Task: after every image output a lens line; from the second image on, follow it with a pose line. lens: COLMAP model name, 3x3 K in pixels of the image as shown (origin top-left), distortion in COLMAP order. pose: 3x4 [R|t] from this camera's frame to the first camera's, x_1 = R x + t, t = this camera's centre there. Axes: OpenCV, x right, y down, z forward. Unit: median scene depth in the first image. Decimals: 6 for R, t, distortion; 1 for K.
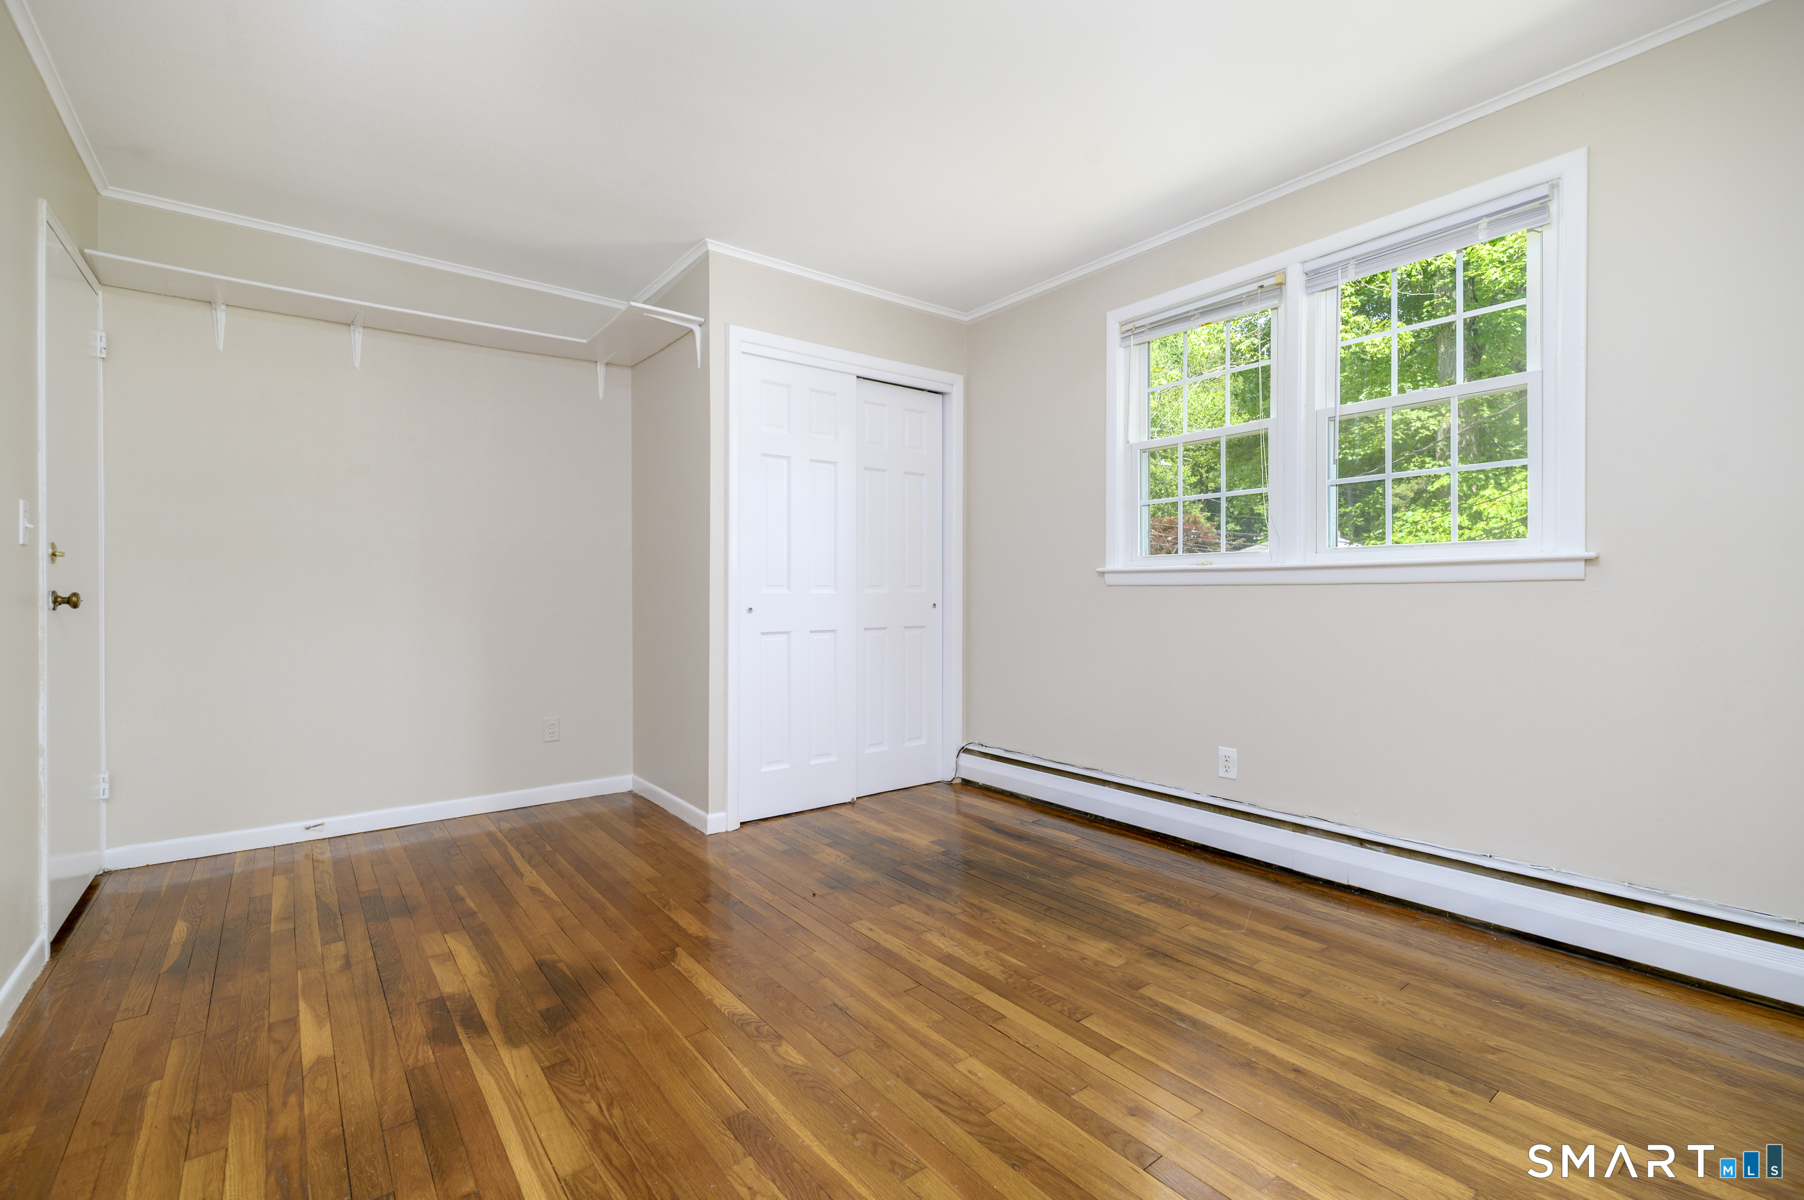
lens RADIAL K [[789.3, 0, 896.0], [0, 789.3, 596.8], [0, 0, 1]] dist [-0.000749, -0.000723]
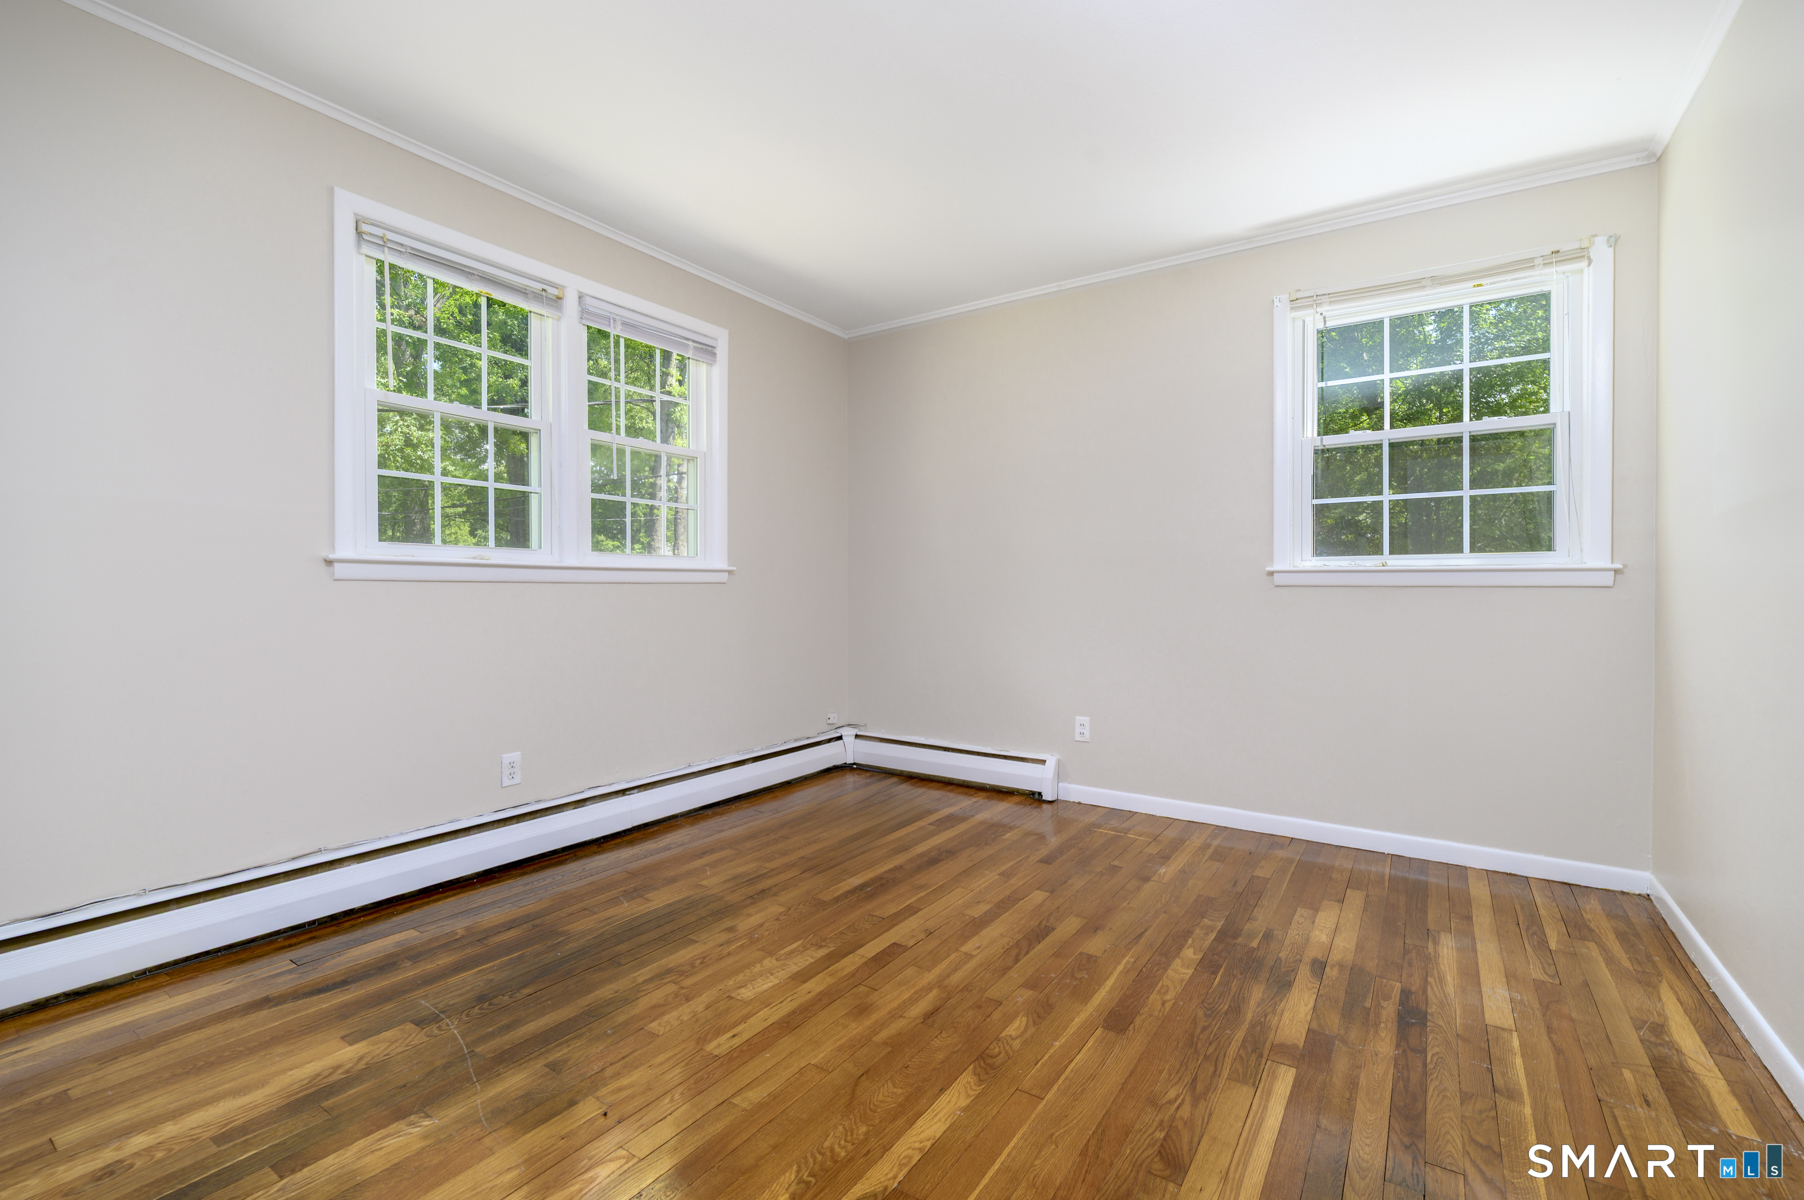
lens RADIAL K [[789.3, 0, 896.0], [0, 789.3, 596.8], [0, 0, 1]] dist [-0.000749, -0.000723]
pose [[-0.309812, -0.007783, 0.950766, -0.764915], [0.003108, 0.999953, 0.009198, -0.005877], [-0.950793, 0.005805, -0.309773, 1.041313]]
